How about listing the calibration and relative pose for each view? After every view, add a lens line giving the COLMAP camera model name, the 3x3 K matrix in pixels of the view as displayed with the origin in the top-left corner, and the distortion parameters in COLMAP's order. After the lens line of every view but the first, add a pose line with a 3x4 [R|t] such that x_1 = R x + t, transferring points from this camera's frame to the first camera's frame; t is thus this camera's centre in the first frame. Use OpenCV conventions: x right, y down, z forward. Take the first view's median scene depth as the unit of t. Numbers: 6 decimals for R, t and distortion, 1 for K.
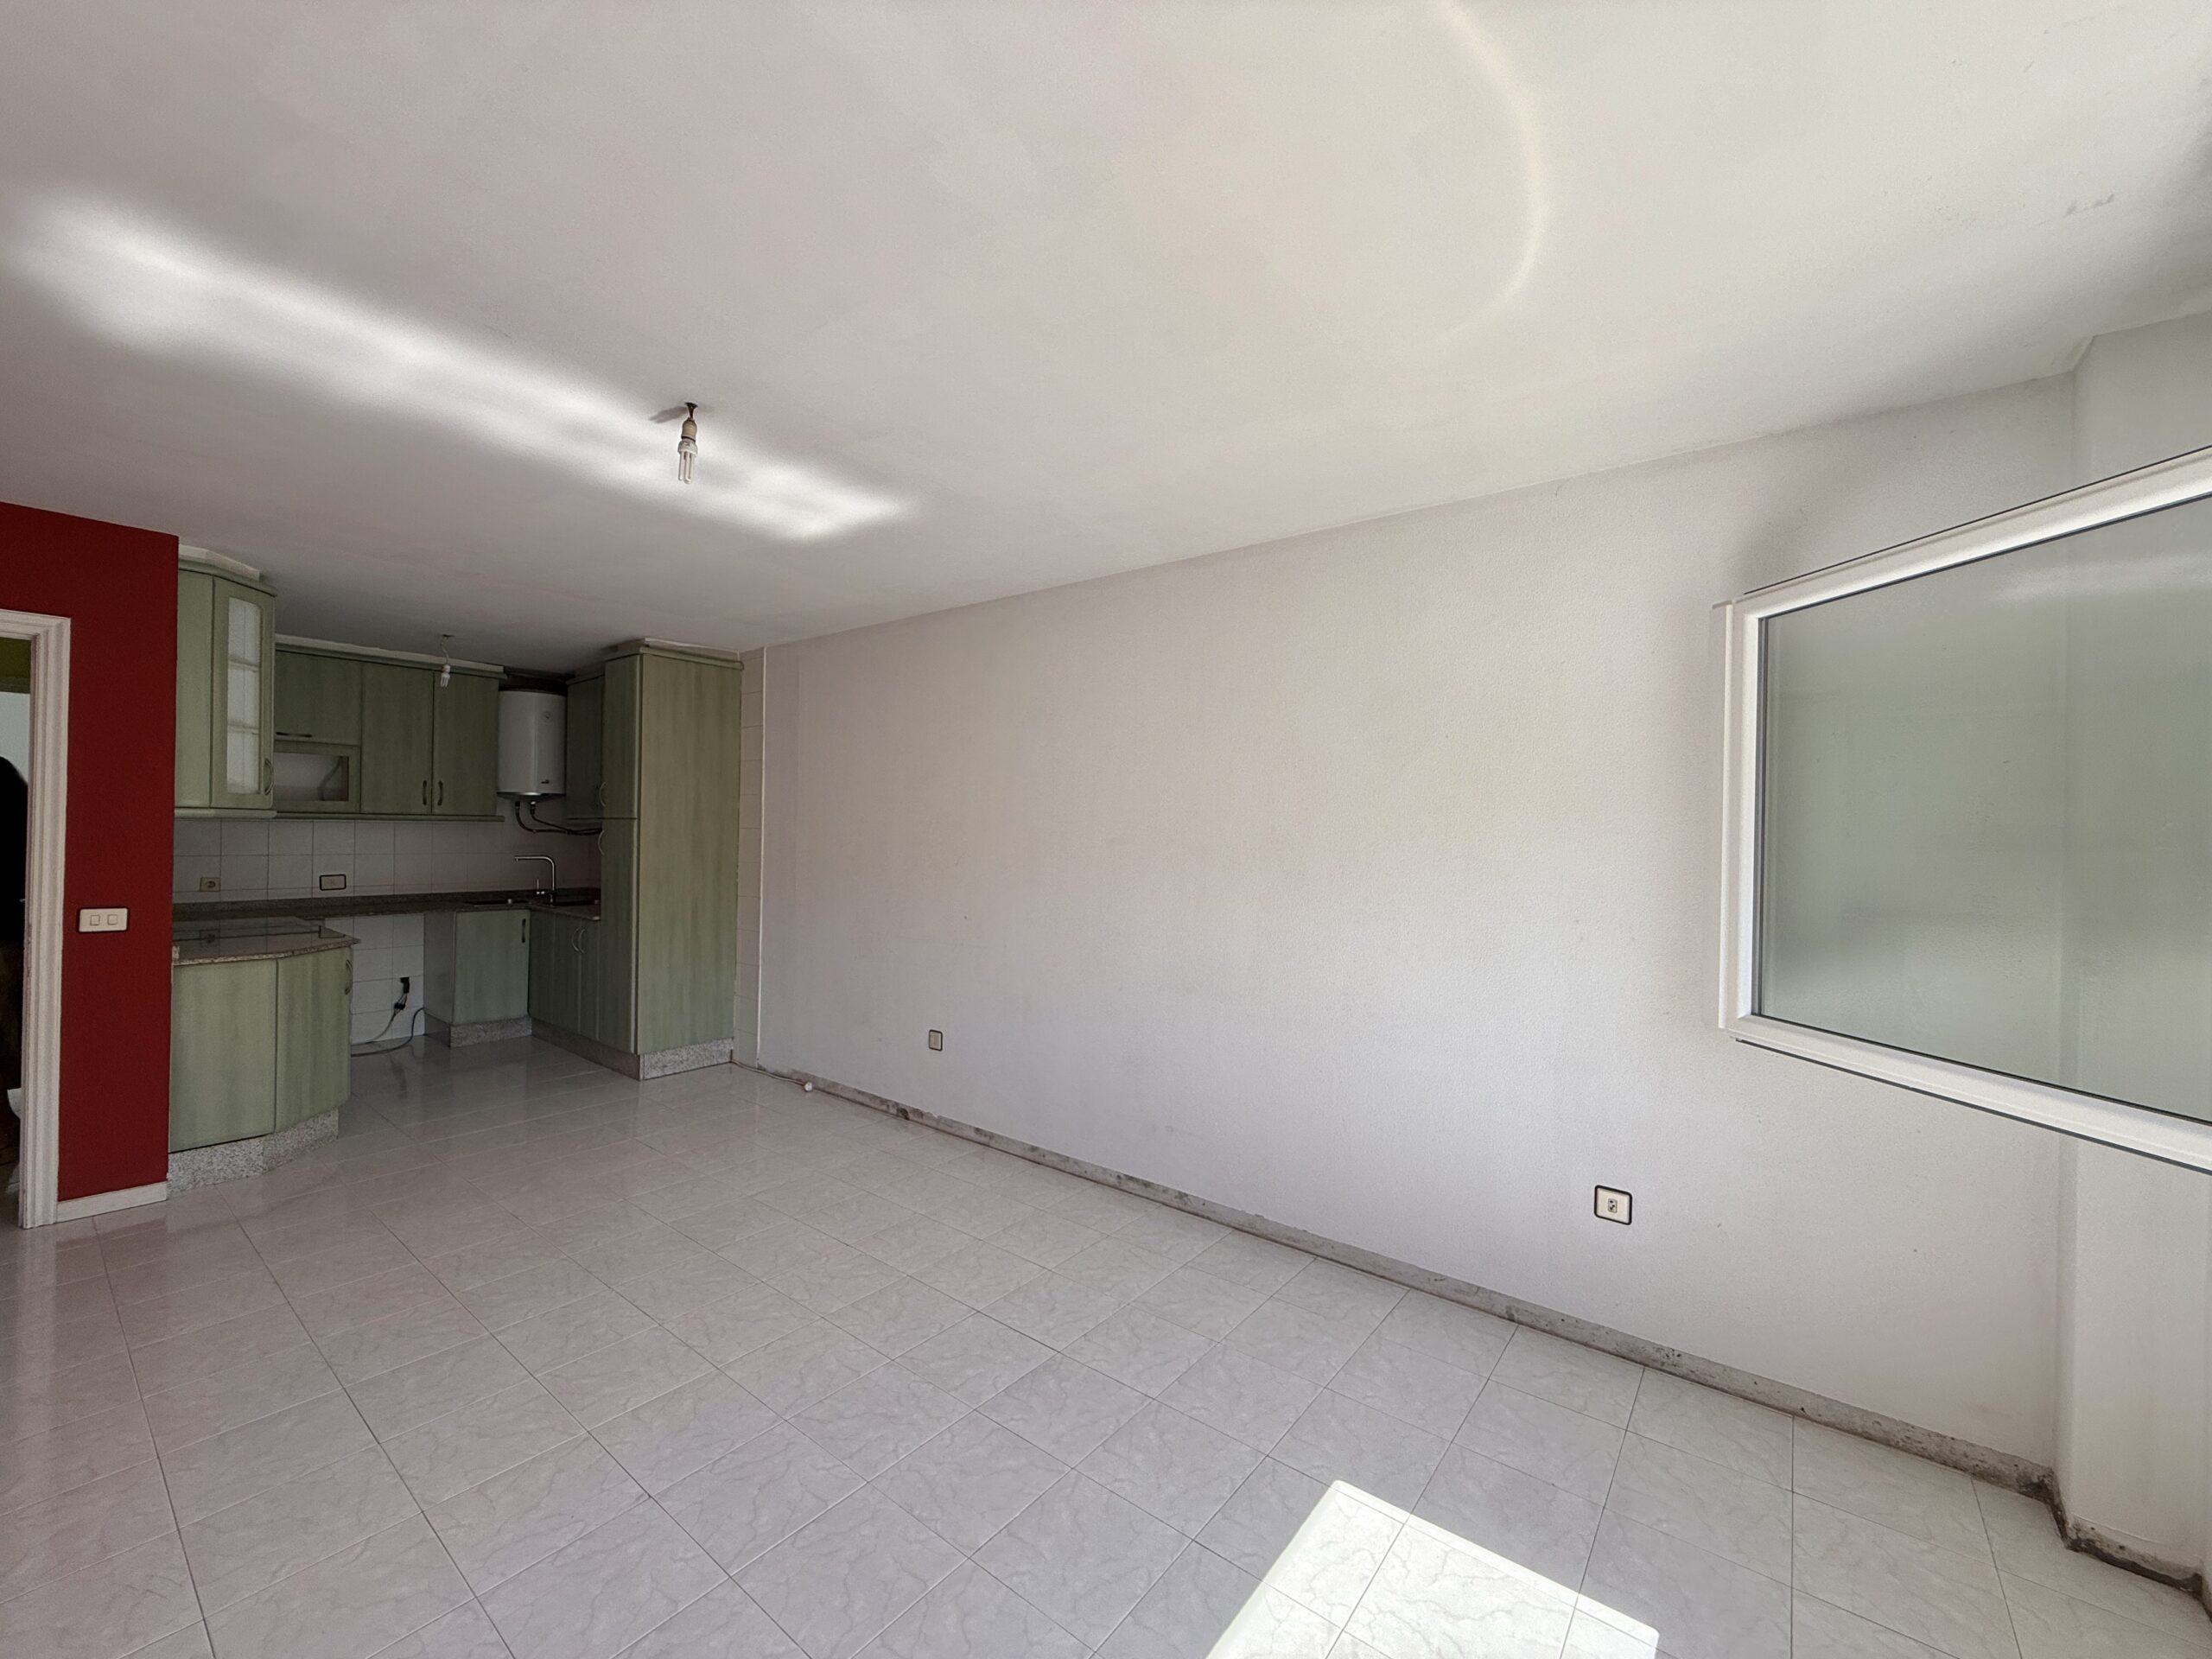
lens RADIAL K [[881.3, 0, 1099.3], [0, 881.3, 831.0], [0, 0, 1]] dist [-0.000068, 0.000188]
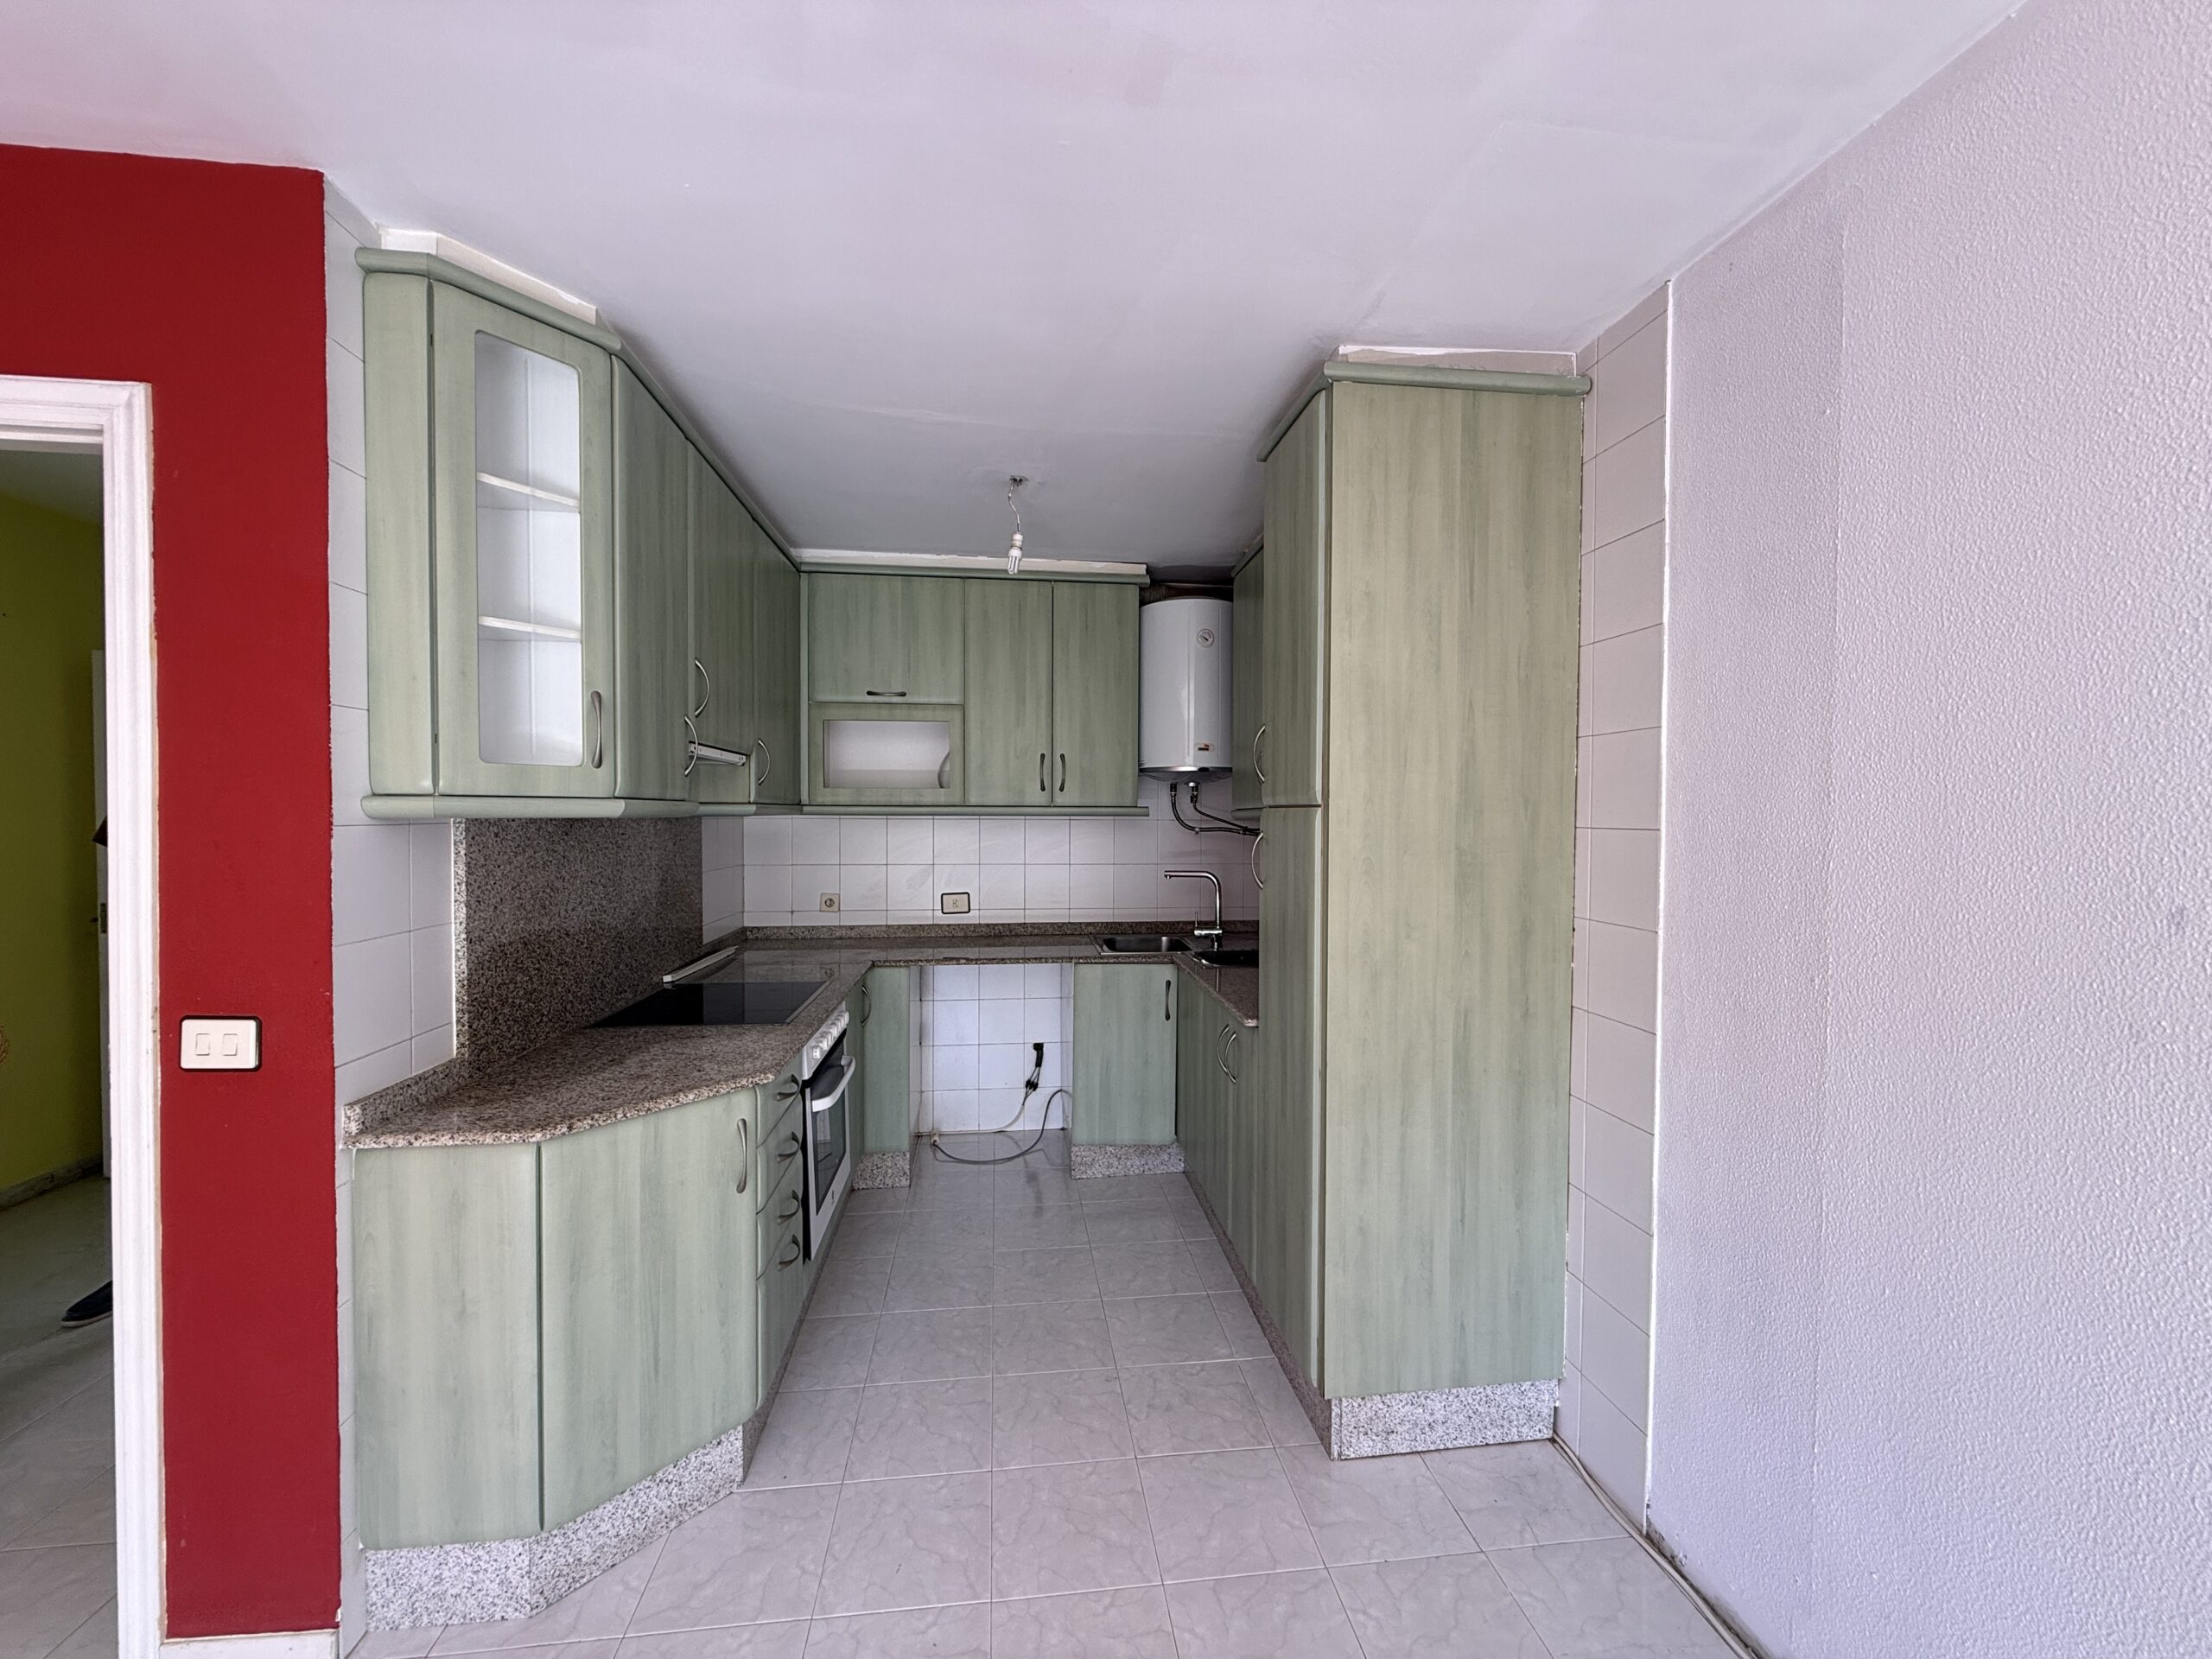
lens RADIAL K [[880.8, 0, 1103.2], [0, 880.8, 833.4], [0, 0, 1]] dist [0.000288, -0.000063]
pose [[0.707800, 0.003552, -0.706404, -0.292061], [0.007125, 0.999901, 0.012167, -0.006427], [0.706377, -0.013645, 0.707704, 0.604265]]
